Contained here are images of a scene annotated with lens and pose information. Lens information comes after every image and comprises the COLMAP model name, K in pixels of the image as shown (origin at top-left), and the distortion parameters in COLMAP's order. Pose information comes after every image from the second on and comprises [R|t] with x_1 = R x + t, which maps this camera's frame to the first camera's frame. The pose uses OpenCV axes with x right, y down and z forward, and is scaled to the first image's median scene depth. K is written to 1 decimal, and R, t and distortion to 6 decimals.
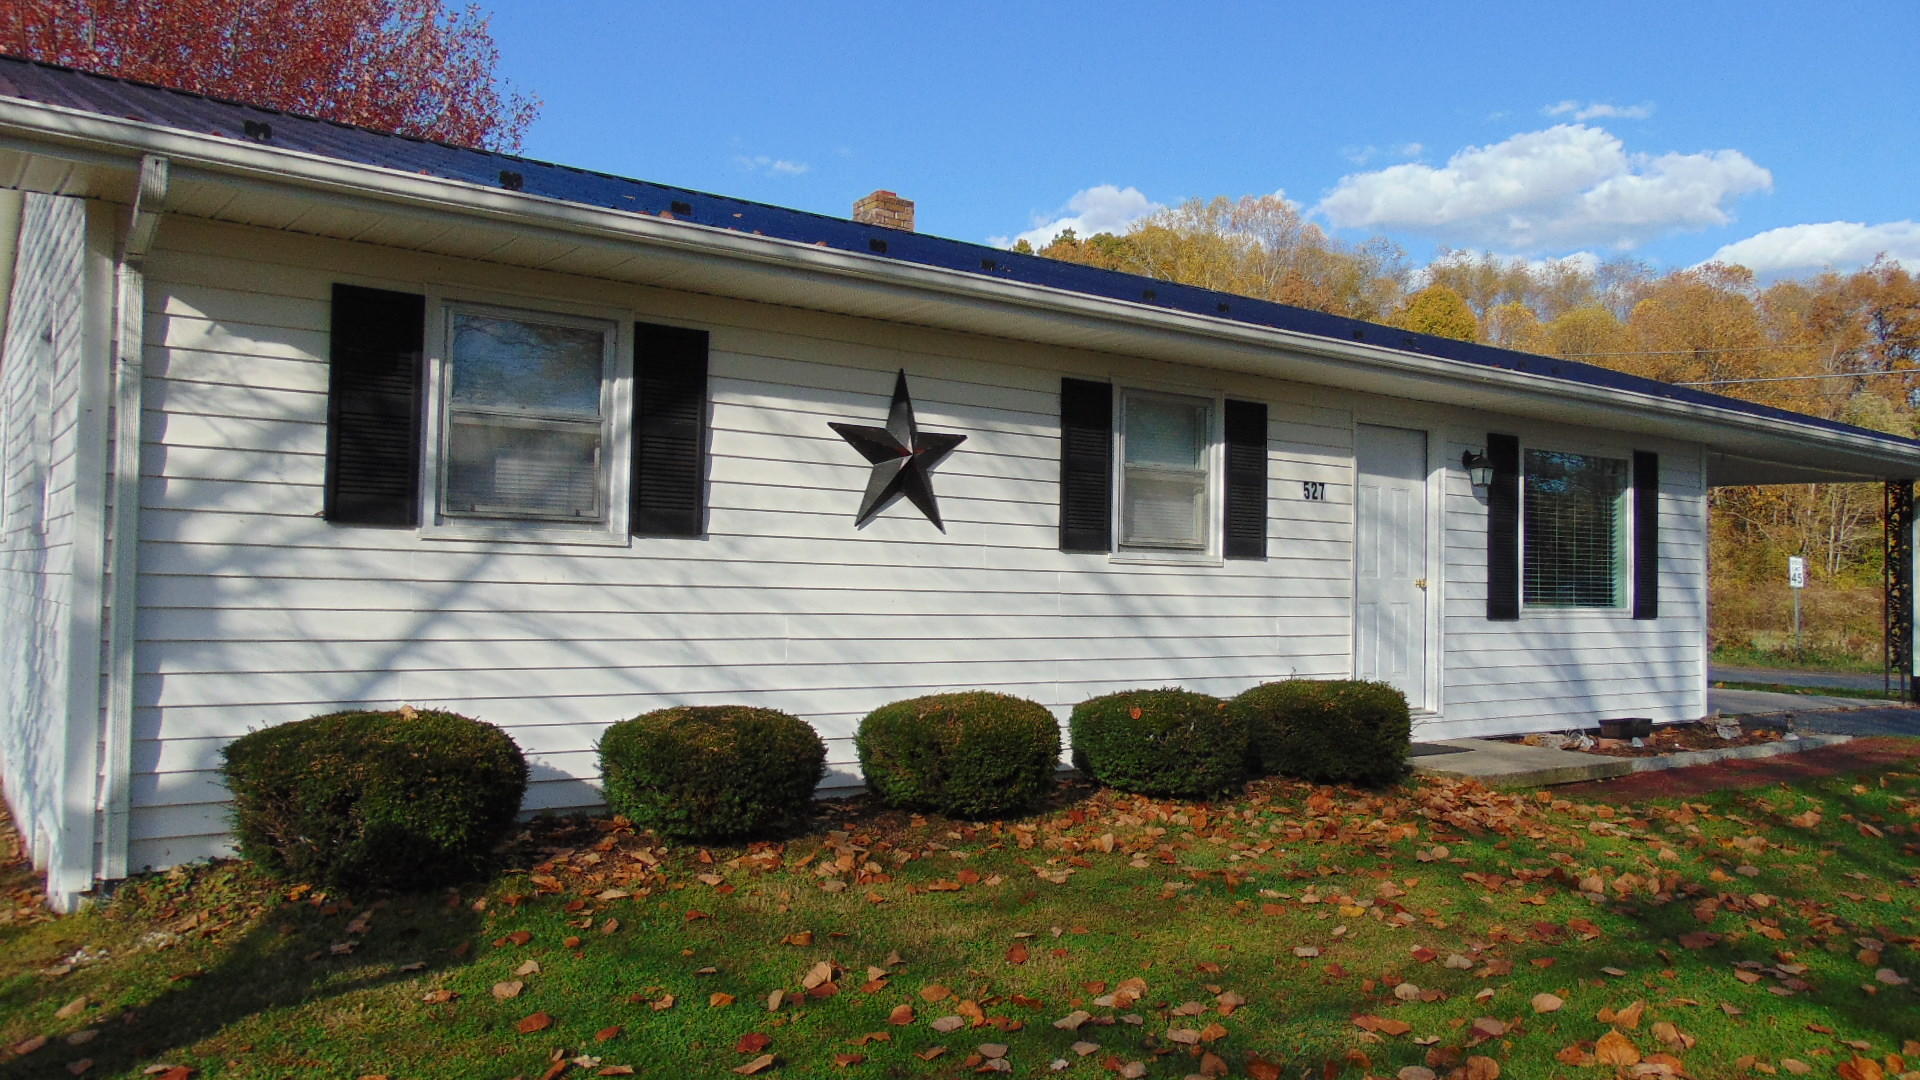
lens RADIAL K [[1437.2, 0, 956.5], [0, 1437.2, 535.8], [0, 0, 1]] dist [-0.040316, 0.088095]
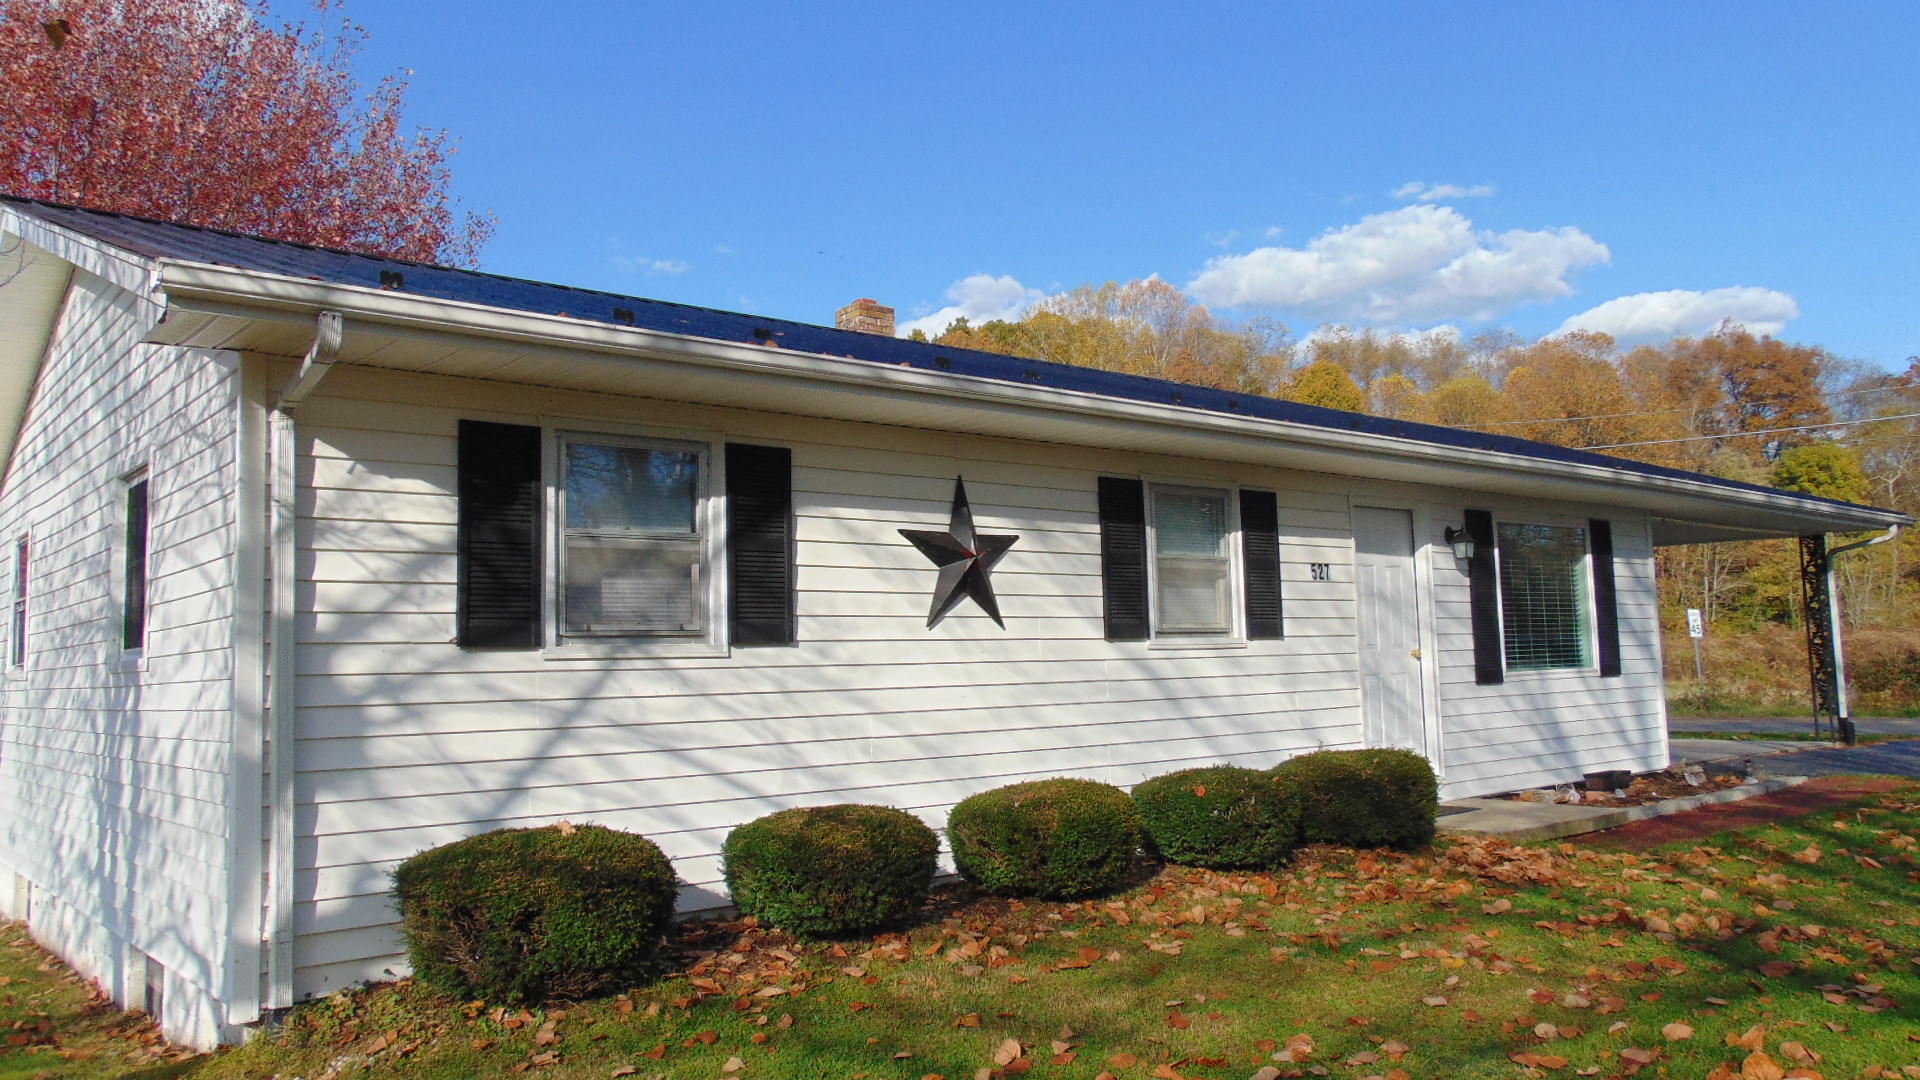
lens RADIAL K [[1437.2, 0, 956.5], [0, 1437.2, 535.8], [0, 0, 1]] dist [-0.040316, 0.088095]
pose [[0.996428, -0.042318, 0.073078, -0.126737], [0.046643, 0.997195, -0.058531, -0.010813], [-0.070396, 0.061730, 0.995607, -0.054675]]
